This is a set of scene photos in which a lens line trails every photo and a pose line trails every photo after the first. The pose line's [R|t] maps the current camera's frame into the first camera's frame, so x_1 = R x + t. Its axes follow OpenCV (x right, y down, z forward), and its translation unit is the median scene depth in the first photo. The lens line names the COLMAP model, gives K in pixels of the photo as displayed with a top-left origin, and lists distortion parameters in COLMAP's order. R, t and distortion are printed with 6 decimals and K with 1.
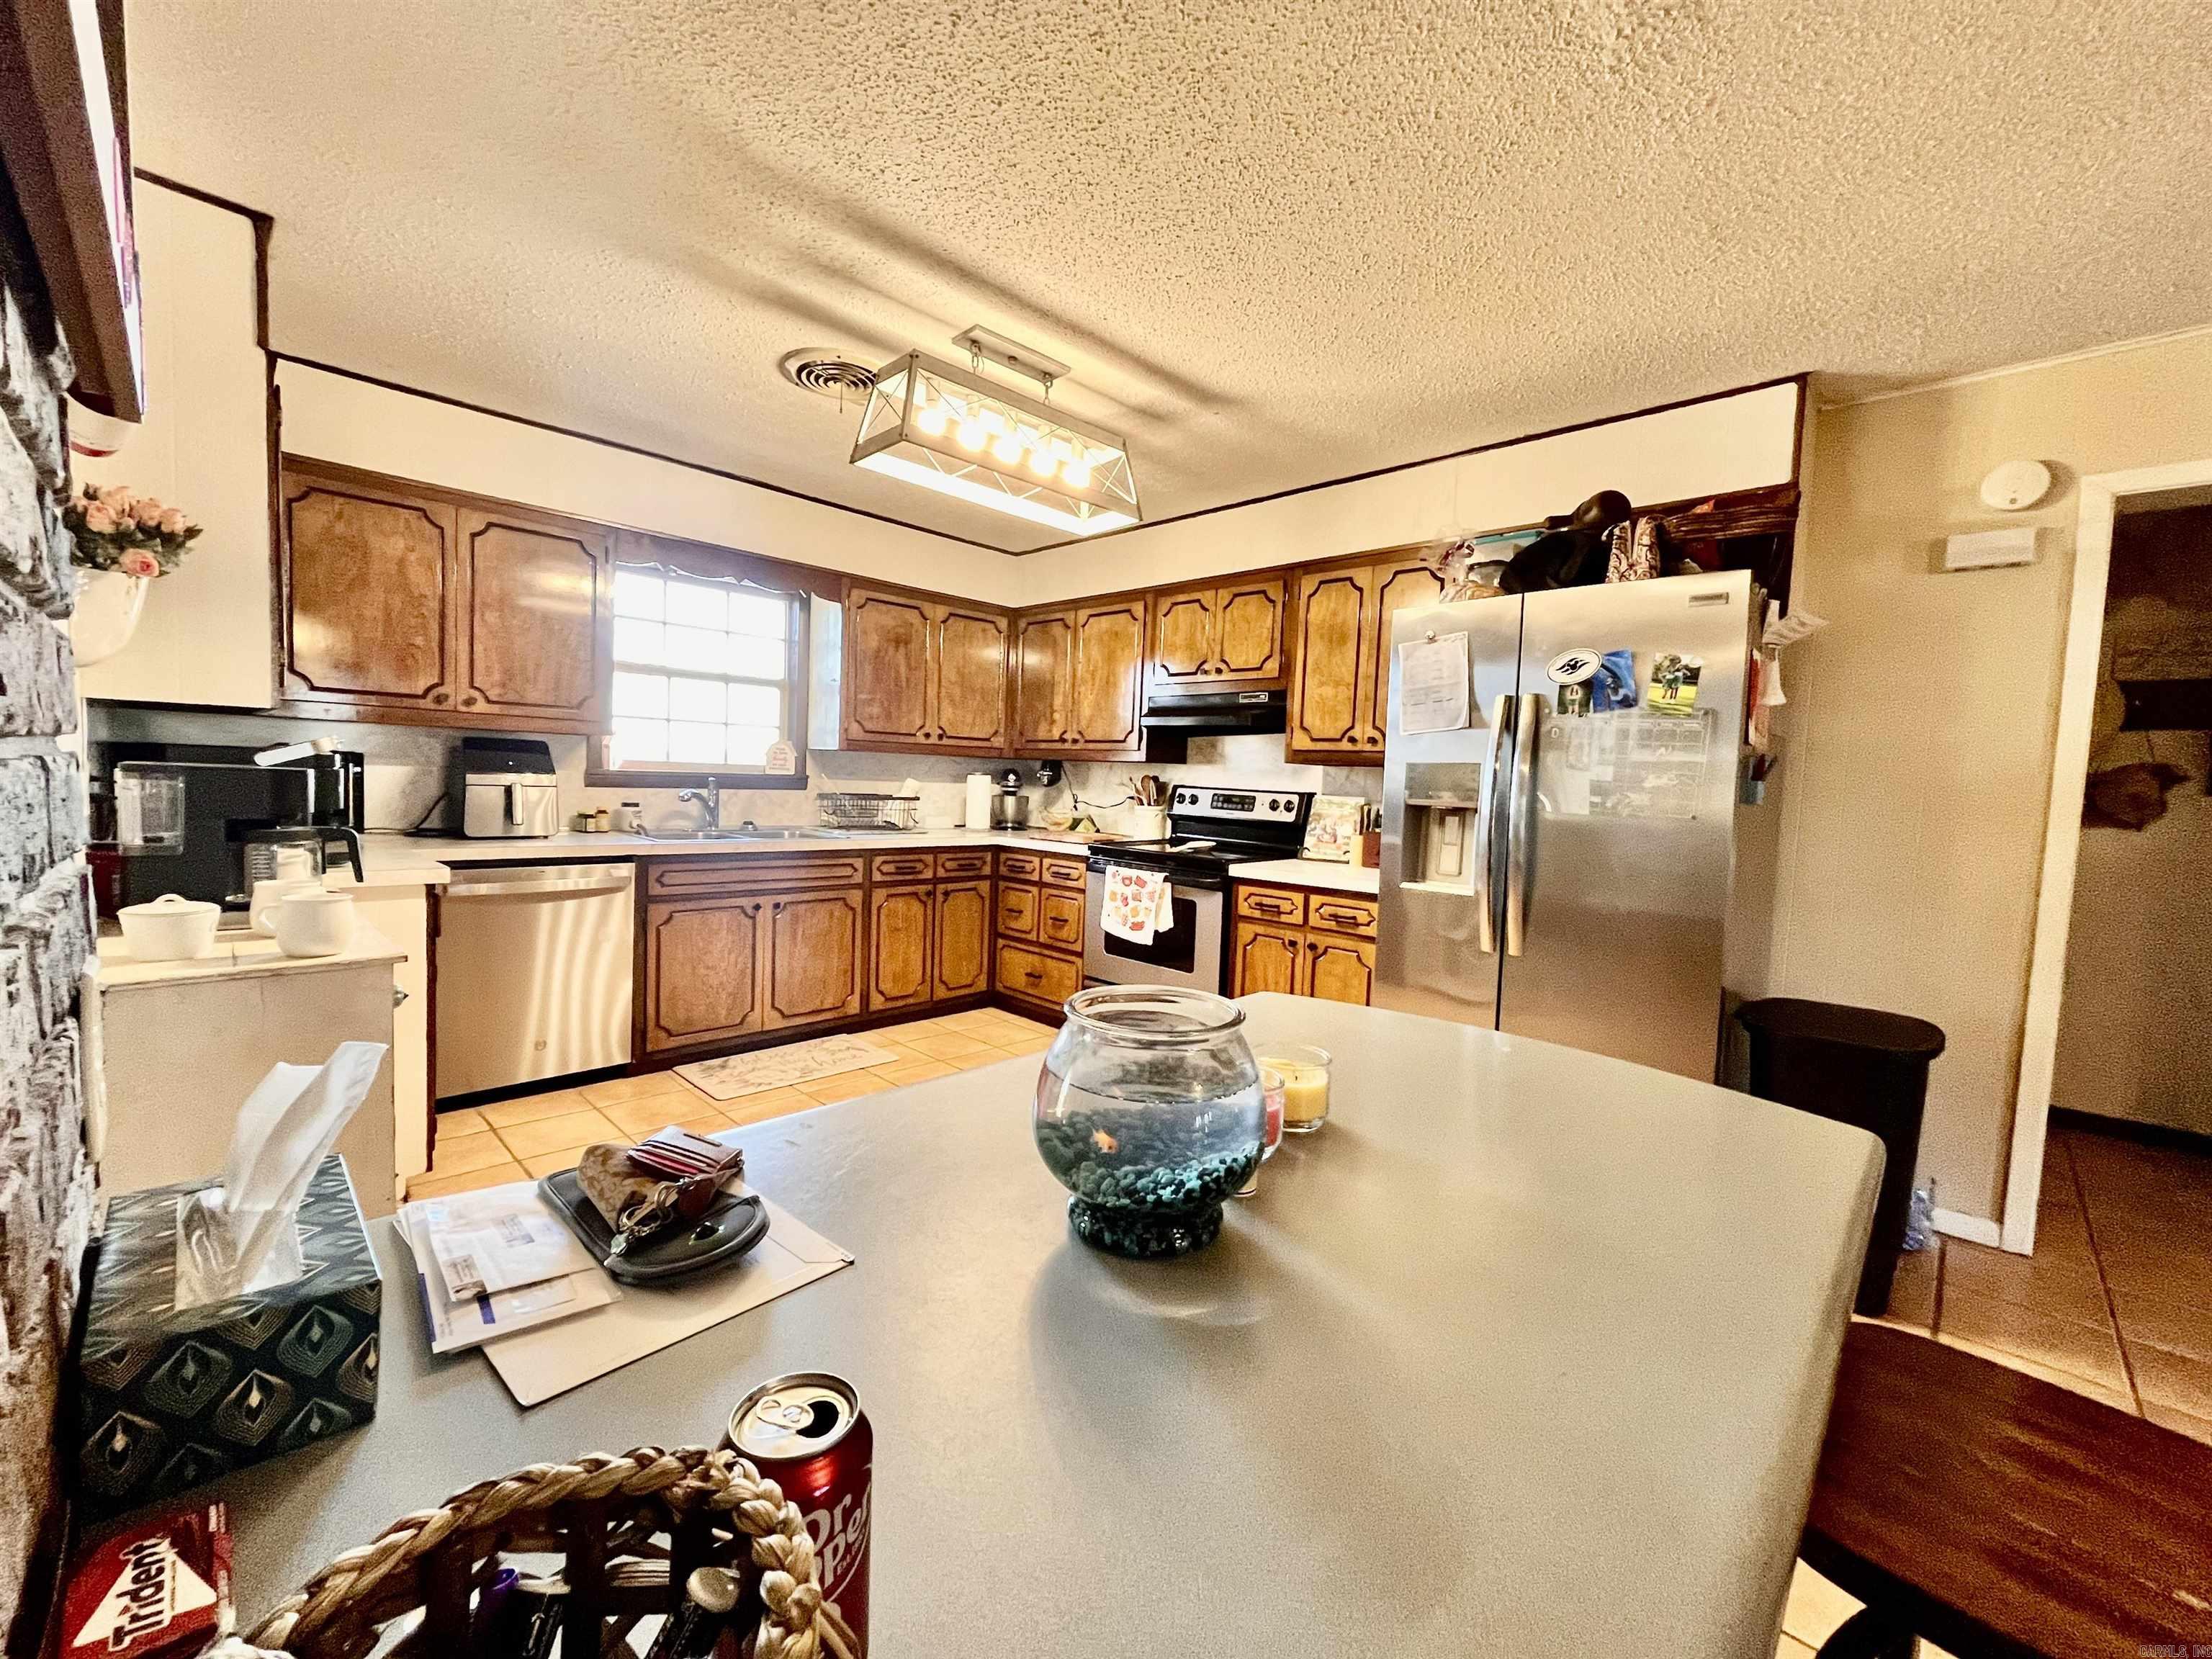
lens RADIAL K [[890.8, 0, 1099.8], [0, 890.8, 829.2], [0, 0, 1]] dist [0.000687, -0.000722]
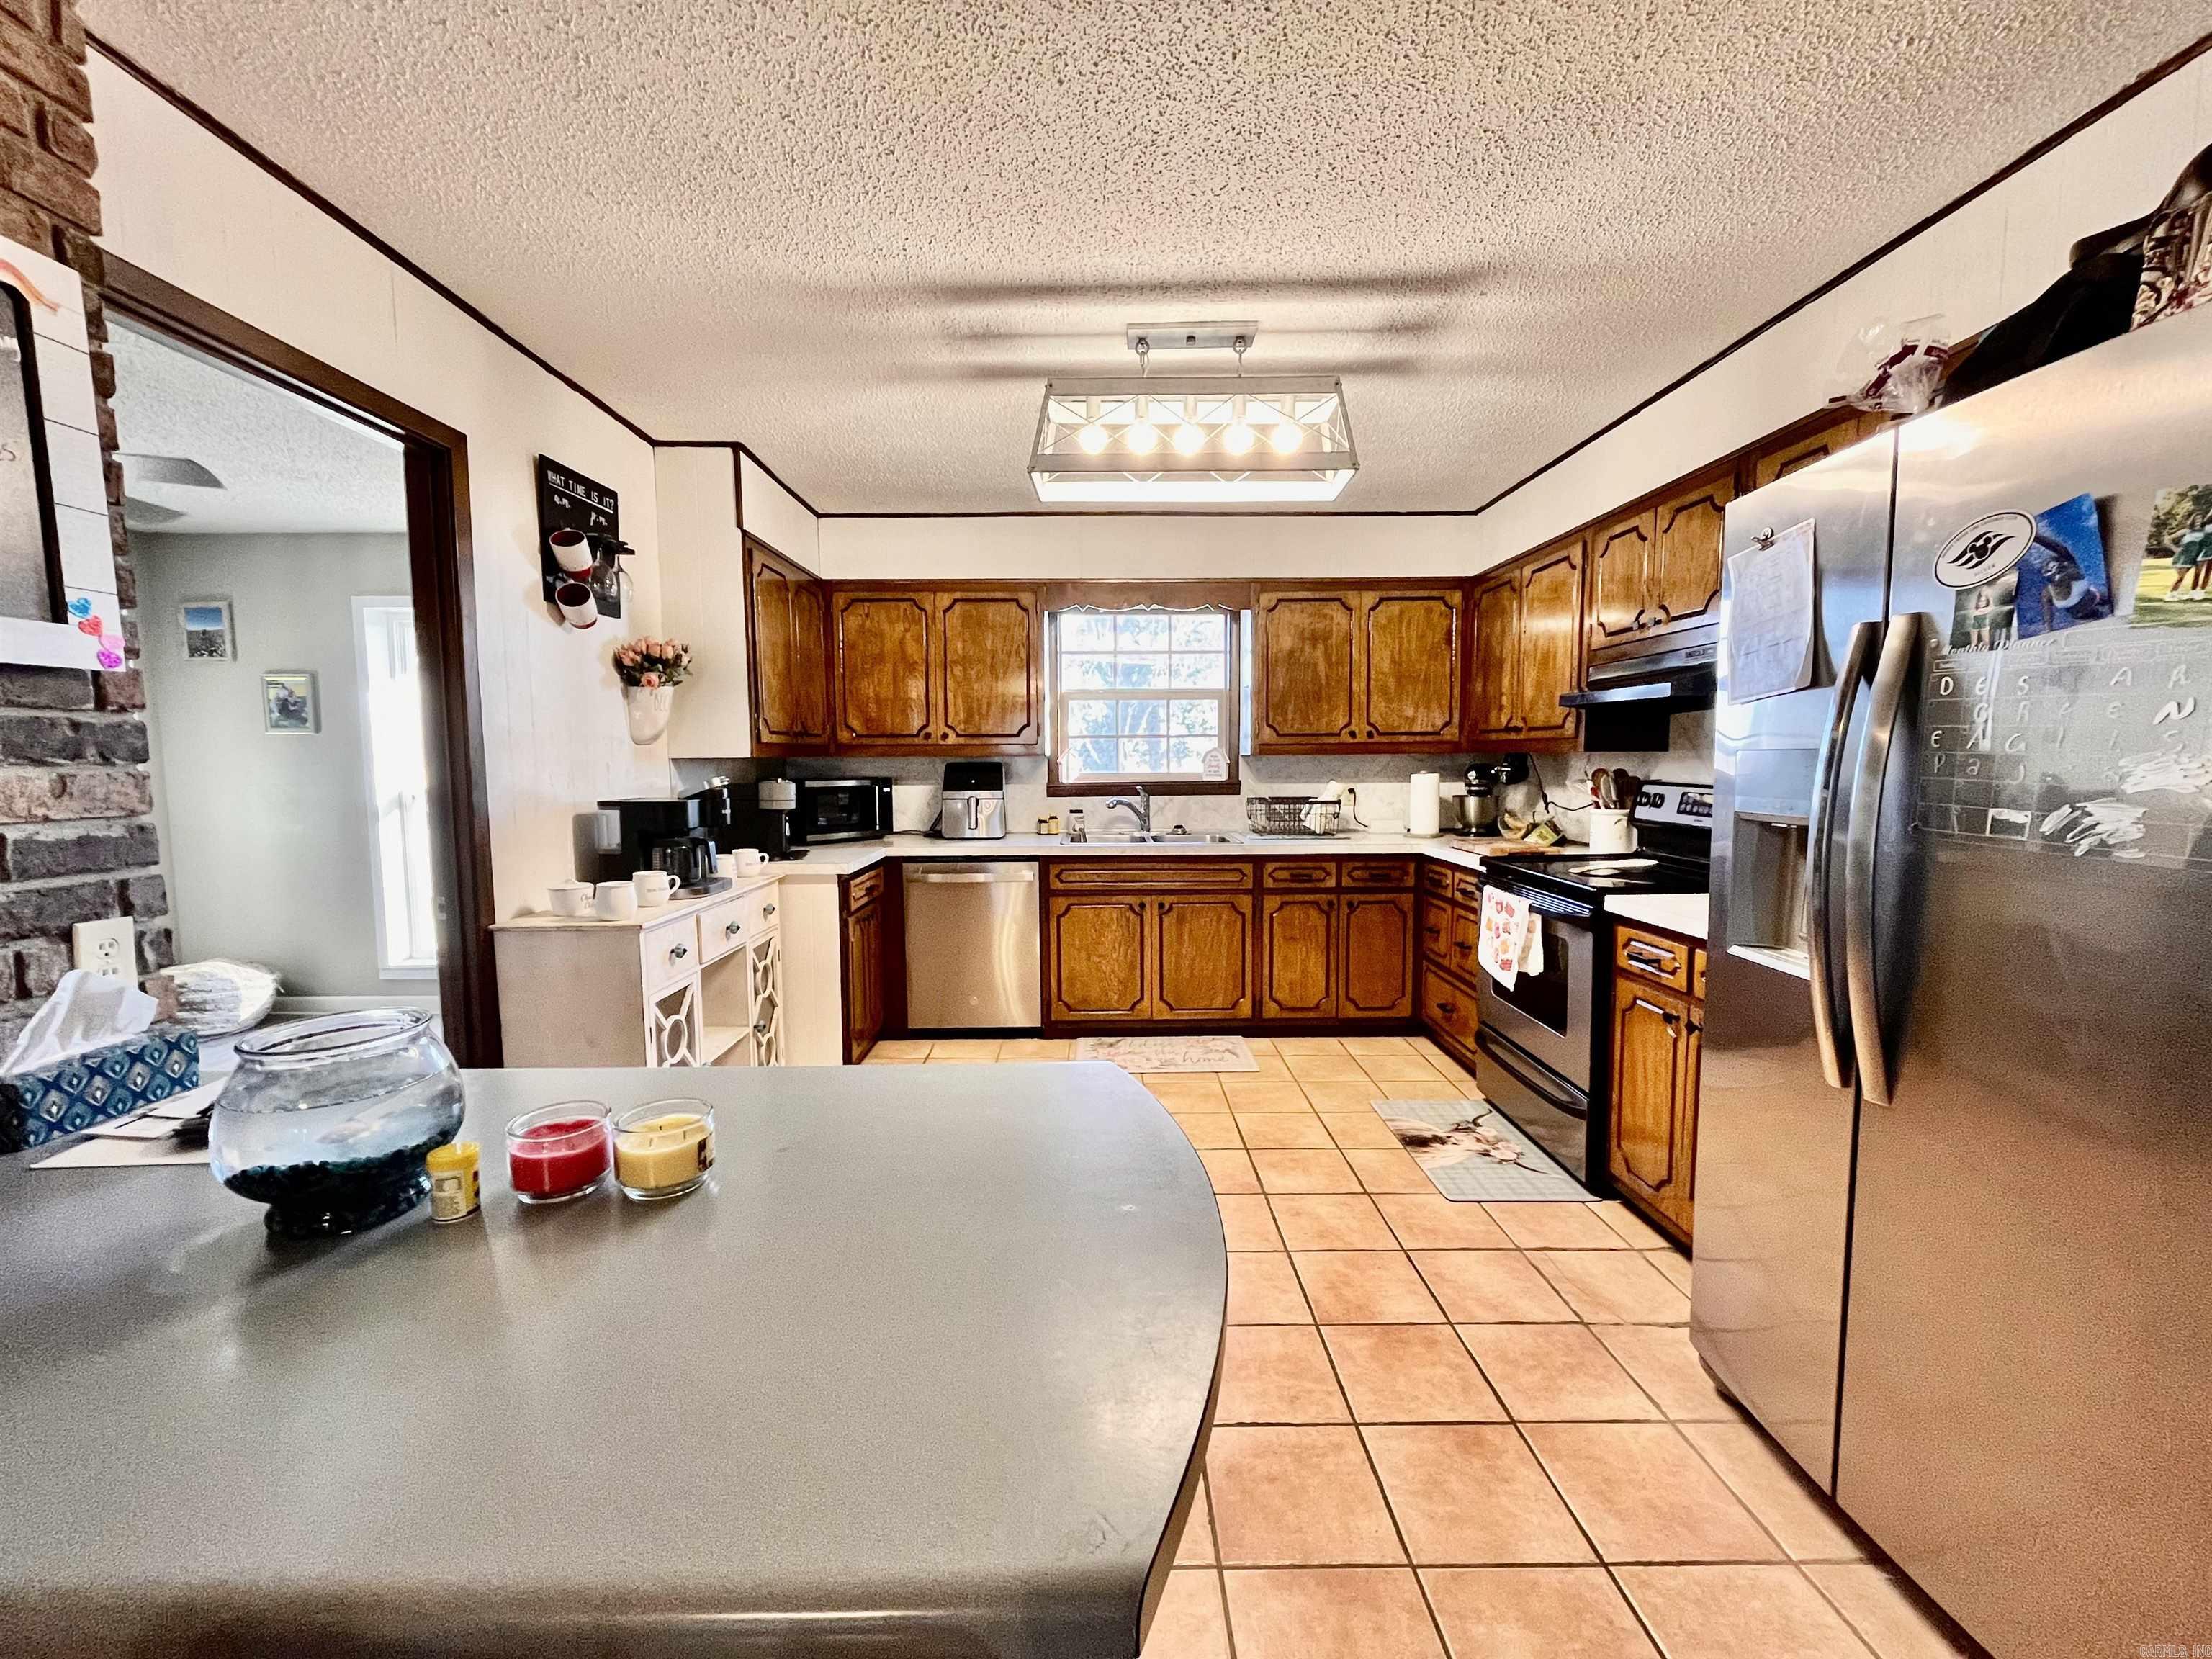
lens RADIAL K [[890.8, 0, 1101.2], [0, 890.8, 832.1], [0, 0, 1]] dist [0.000687, -0.000722]
pose [[0.705550, 0.015007, -0.708501, 0.327647], [-0.006167, 0.999868, 0.015038, -0.017395], [0.708633, -0.006241, 0.705549, 0.179585]]
